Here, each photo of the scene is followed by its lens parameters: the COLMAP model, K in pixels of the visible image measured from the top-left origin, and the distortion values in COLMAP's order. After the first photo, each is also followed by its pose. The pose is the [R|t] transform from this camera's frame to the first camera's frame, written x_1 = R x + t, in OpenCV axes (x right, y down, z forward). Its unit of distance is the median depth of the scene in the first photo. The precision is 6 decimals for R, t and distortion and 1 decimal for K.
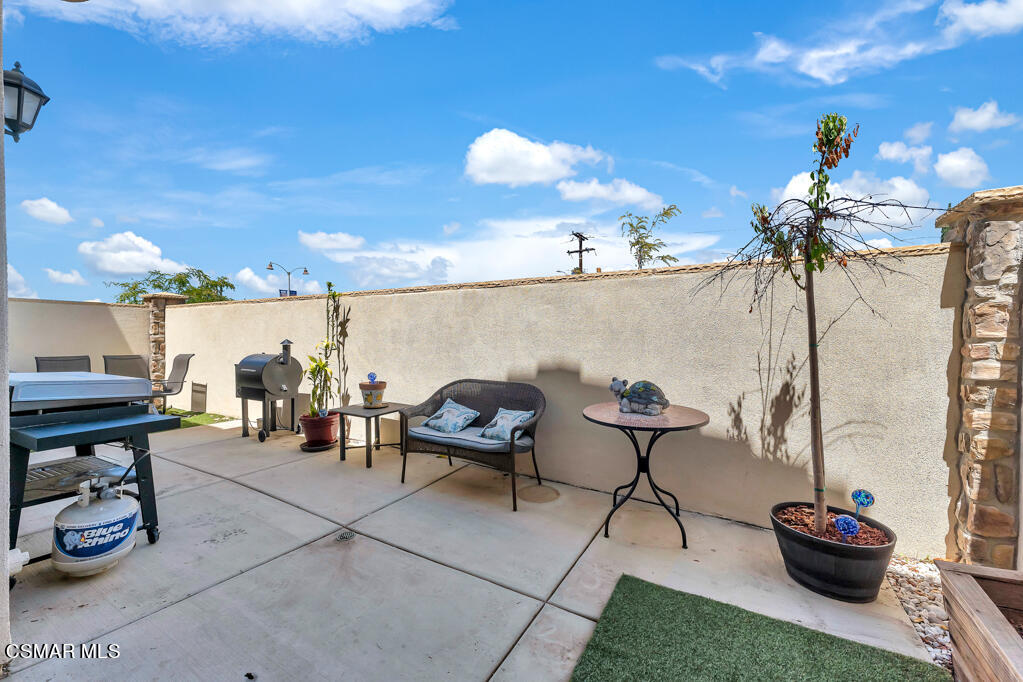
lens RADIAL K [[409.2, 0, 511.9], [0, 409.2, 342.7], [0, 0, 1]] dist [0.032862, -0.000062]
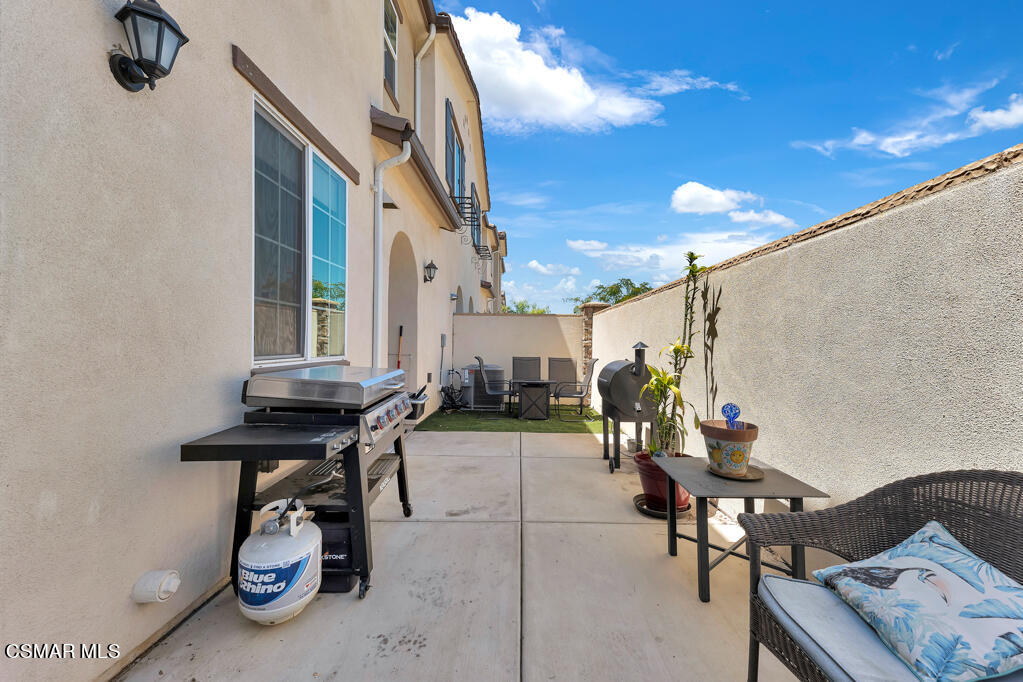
lens RADIAL K [[409.2, 0, 511.9], [0, 409.2, 342.7], [0, 0, 1]] dist [0.032862, -0.000062]
pose [[0.509343, -0.000917, -0.860563, -0.047336], [-0.021104, 0.999685, -0.013557, 0.012847], [0.860305, 0.025067, 0.509163, 0.665577]]
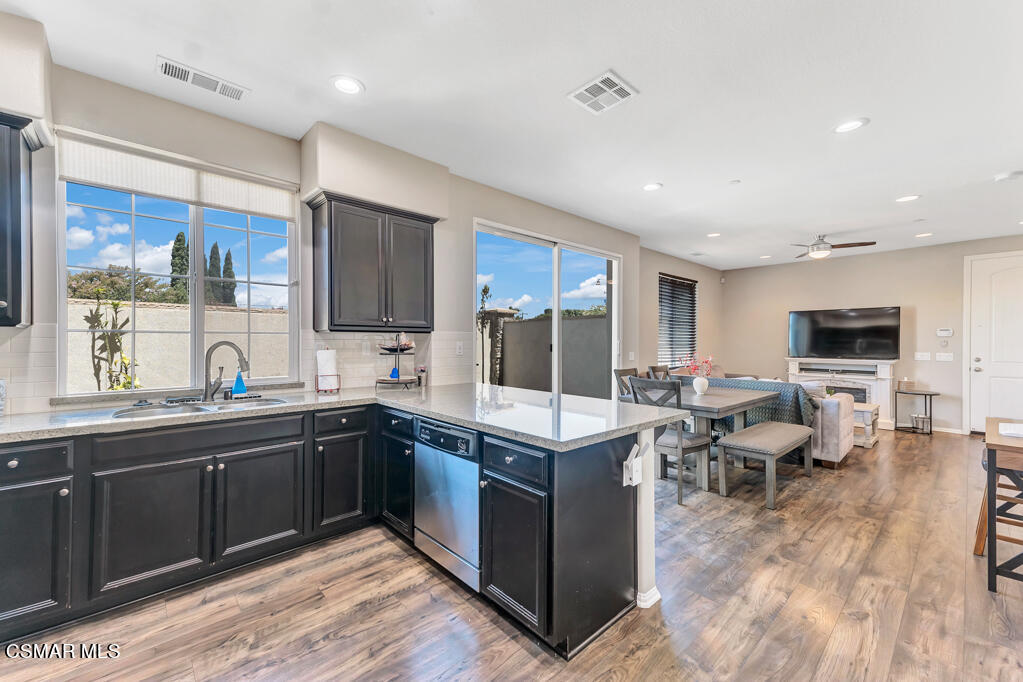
lens RADIAL K [[409.2, 0, 511.9], [0, 409.2, 342.7], [0, 0, 1]] dist [0.032862, -0.000062]
pose [[0.268634, -0.006509, 0.963220, -1.617592], [0.014332, 0.999893, 0.002760, -0.037177], [-0.963136, 0.013063, 0.268699, -0.086779]]
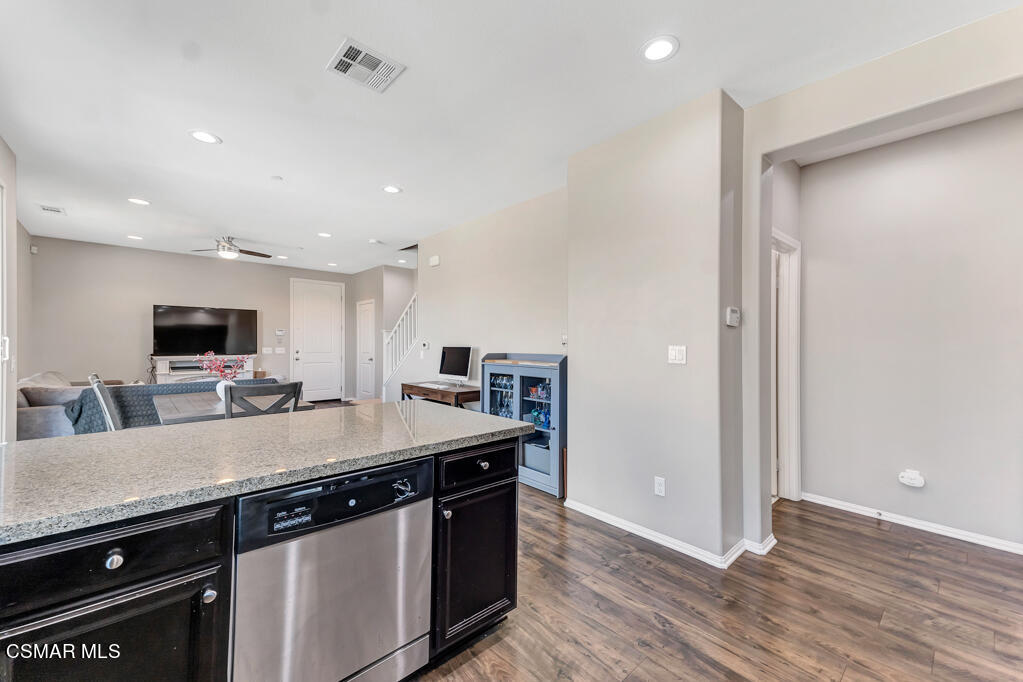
lens RADIAL K [[410.5, 0, 512.2], [0, 410.5, 342.5], [0, 0, 1]] dist [0.030417, 0.000266]
pose [[-0.962365, -0.010379, 0.271563, -1.275411], [-0.005020, 0.999779, 0.020419, -0.045912], [-0.271715, 0.018287, -0.962204, 0.539814]]
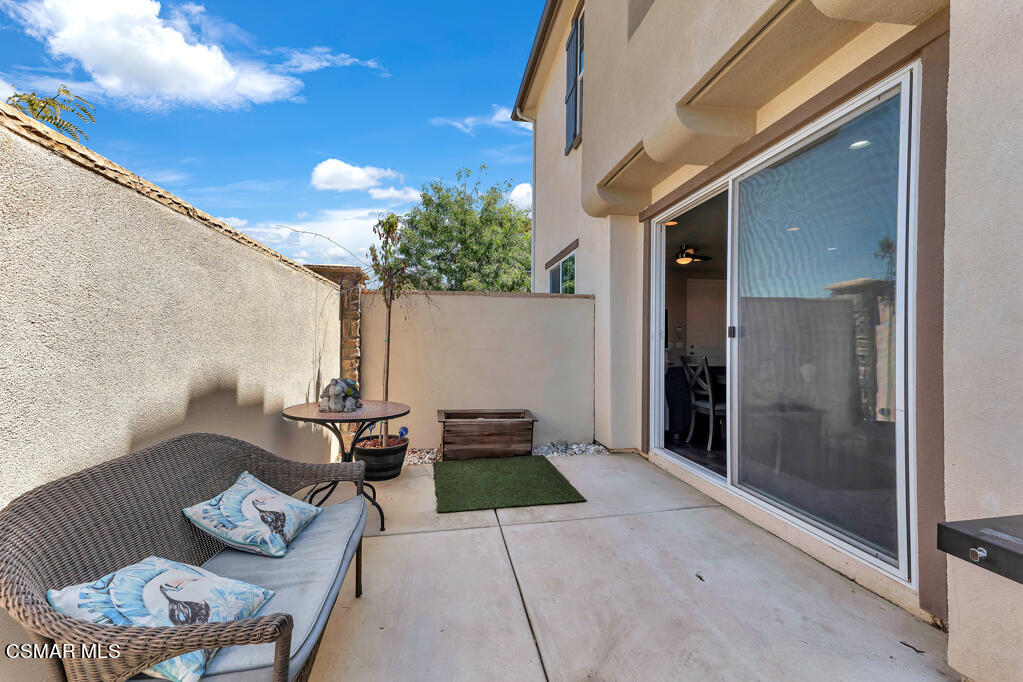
lens RADIAL K [[409.2, 0, 511.9], [0, 409.2, 342.7], [0, 0, 1]] dist [0.032862, -0.000062]
pose [[-0.660833, -0.010992, 0.750452, -0.600845], [0.002449, 0.999856, 0.016802, -0.006004], [-0.750529, 0.012941, -0.660711, 1.157032]]
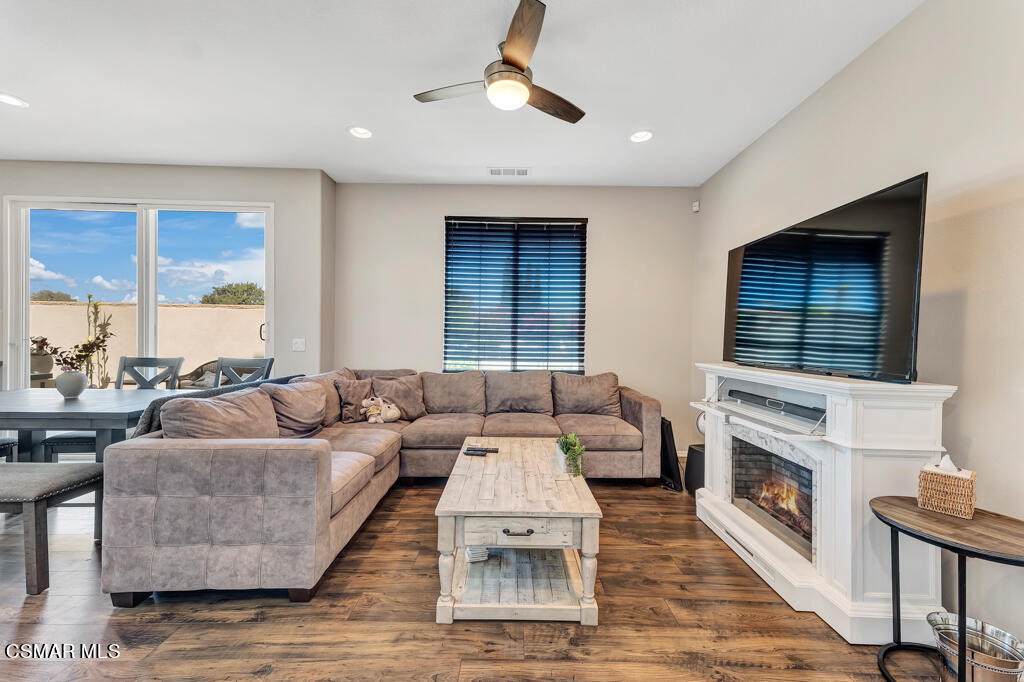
lens RADIAL K [[409.6, 0, 512.4], [0, 409.6, 342.7], [0, 0, 1]] dist [0.032862, -0.000062]
pose [[0.852262, 0.000667, 0.523114, 0.028600], [0.000690, 0.999997, -0.002400, 0.026128], [-0.523114, 0.002406, 0.852259, -1.431966]]
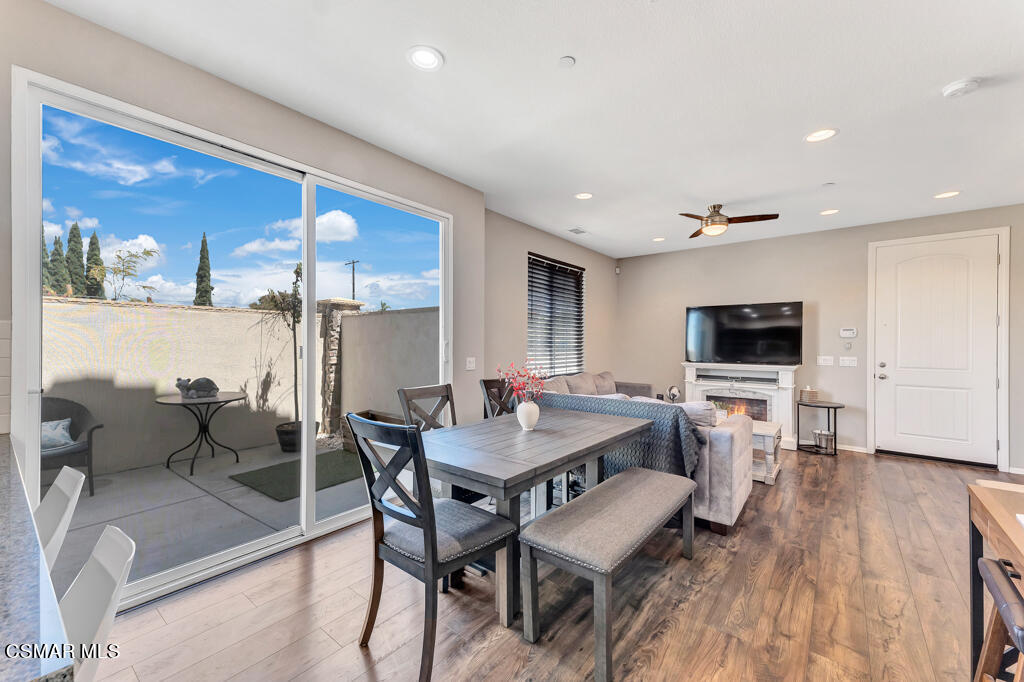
lens RADIAL K [[409.6, 0, 512.4], [0, 409.6, 342.7], [0, 0, 1]] dist [0.032862, -0.000062]
pose [[0.118288, -0.003930, 0.992972, -1.008982], [0.011791, 0.999927, 0.002553, -0.031259], [-0.992909, 0.011406, 0.118325, -0.361805]]
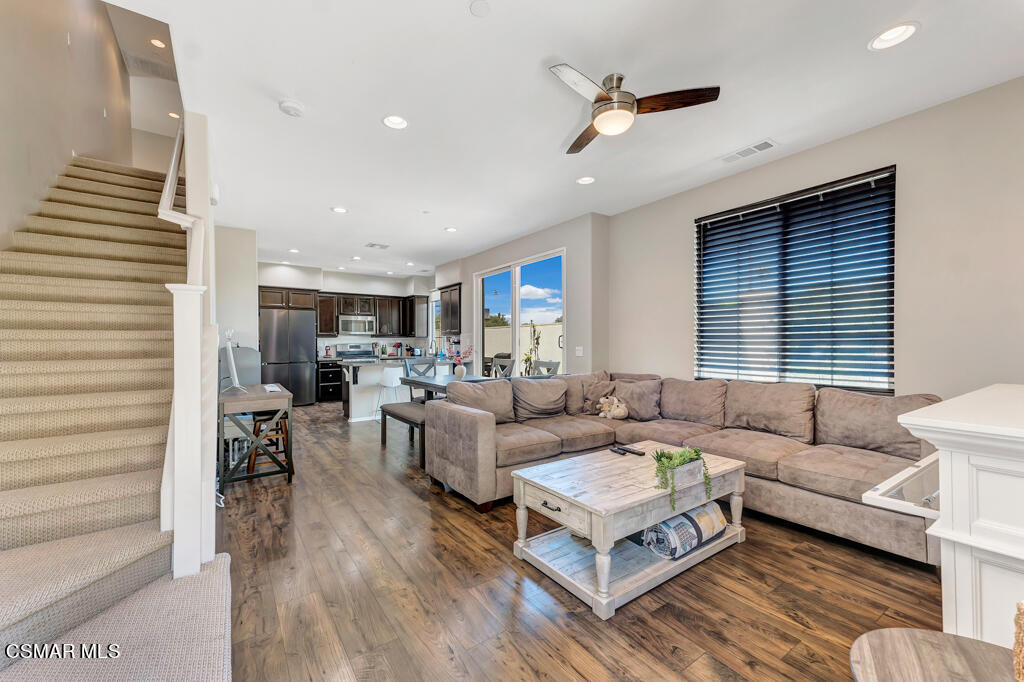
lens RADIAL K [[410.9, 0, 512.7], [0, 410.9, 342.5], [0, 0, 1]] dist [0.030417, 0.000266]
pose [[0.918342, -0.010712, -0.395643, 0.501770], [0.002887, 0.999788, -0.020366, 0.026957], [0.395778, 0.017561, 0.918178, -1.595928]]
